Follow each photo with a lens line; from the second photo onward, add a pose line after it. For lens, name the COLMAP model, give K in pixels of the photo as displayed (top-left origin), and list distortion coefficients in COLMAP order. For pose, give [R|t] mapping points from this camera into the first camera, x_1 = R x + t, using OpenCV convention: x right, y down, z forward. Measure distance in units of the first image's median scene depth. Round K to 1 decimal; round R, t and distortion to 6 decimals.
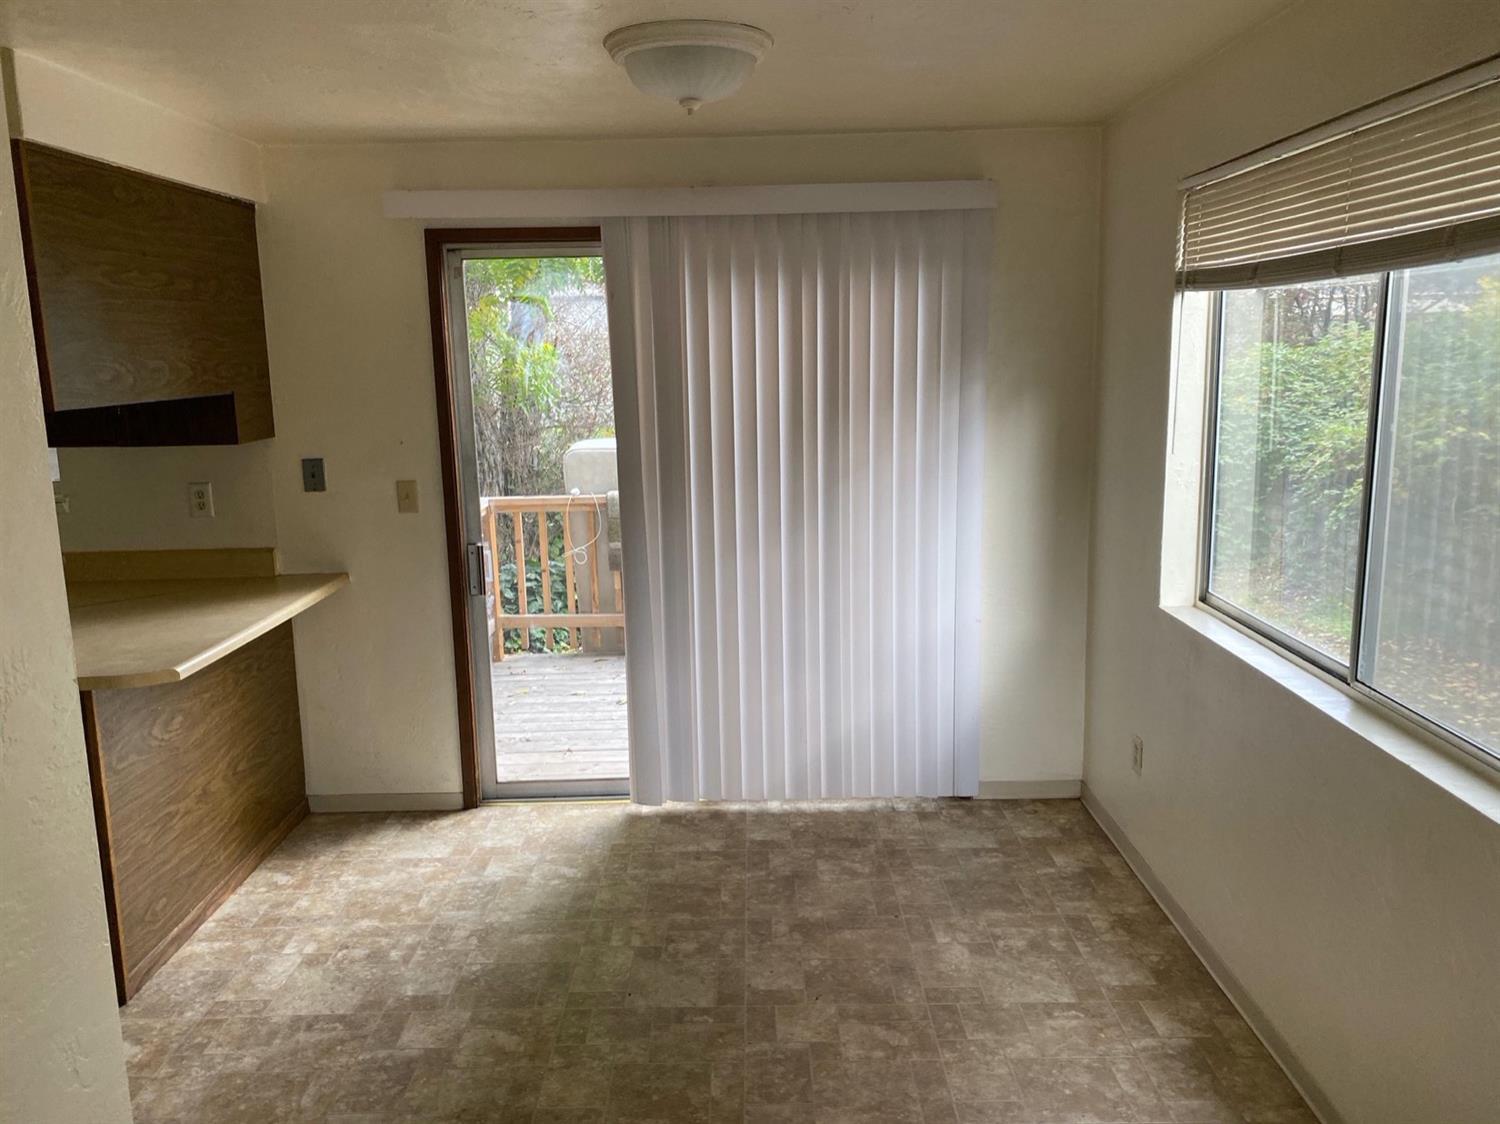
lens RADIAL K [[1147.4, 0, 751.2], [0, 1147.4, 561.5], [0, 0, 1]] dist [0.002128, 0.000510]
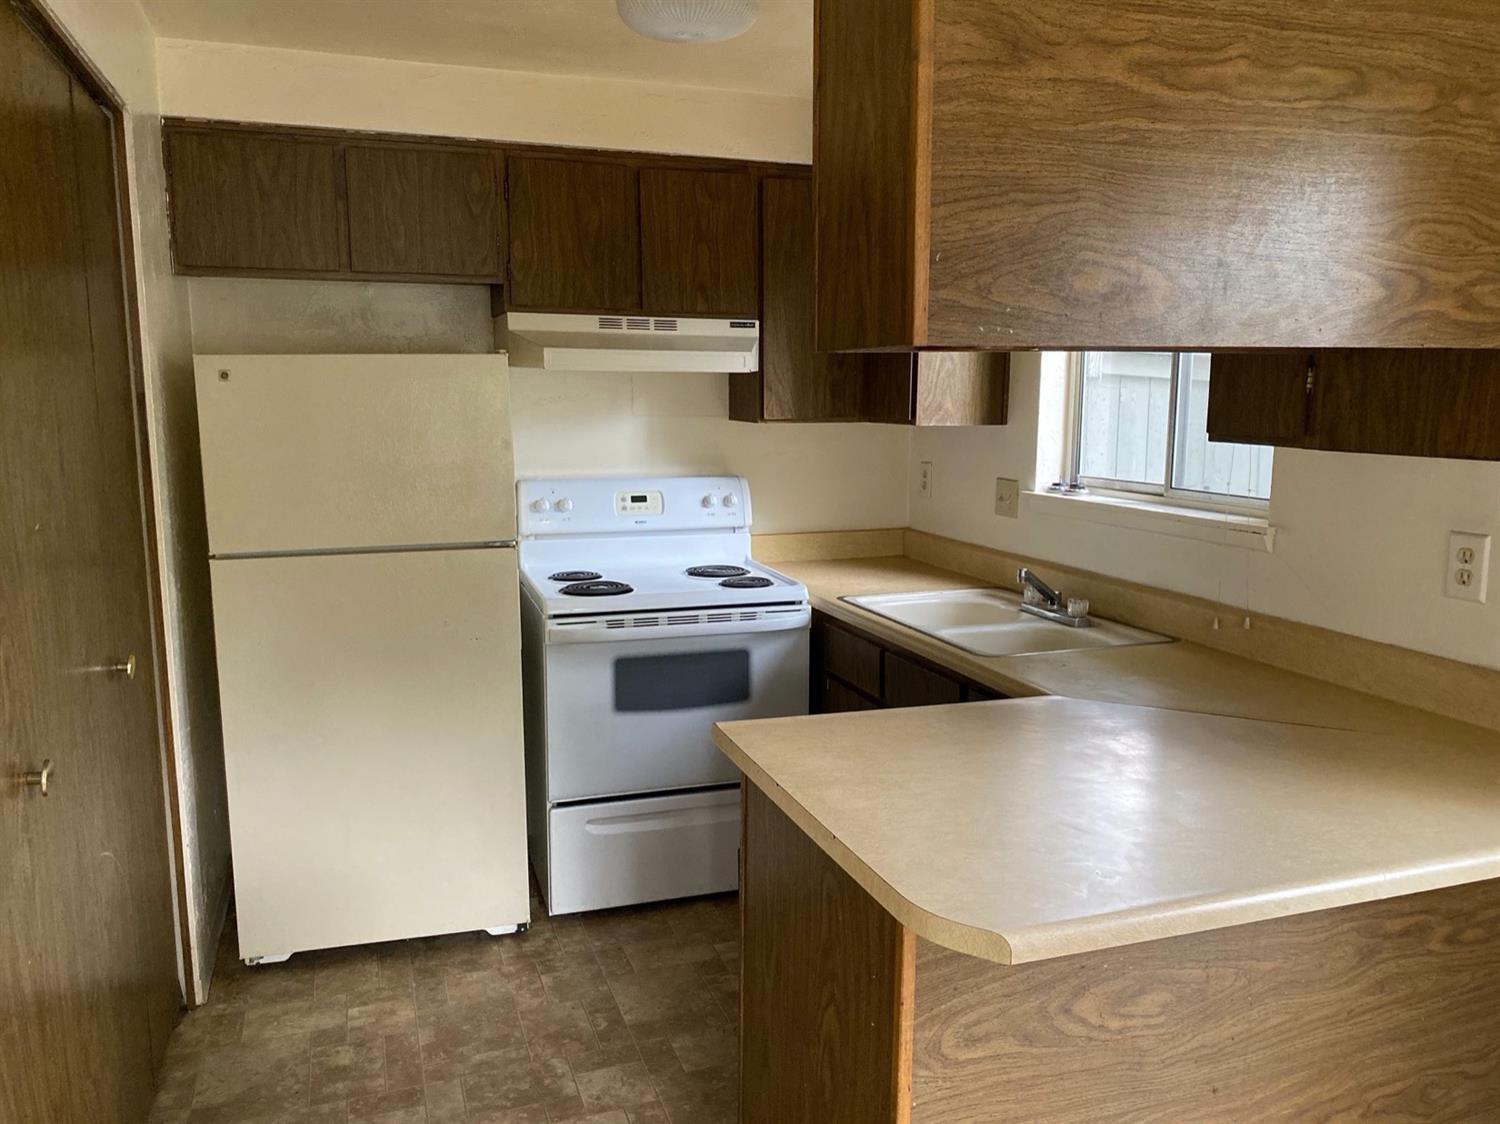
lens RADIAL K [[1147.4, 0, 748.6], [0, 1147.4, 563.2], [0, 0, 1]] dist [0.002128, 0.000510]
pose [[0.326150, 0.163797, -0.931019, -0.122806], [-0.177882, 0.977914, 0.109733, -0.063102], [0.928431, 0.129822, 0.348084, 0.608467]]
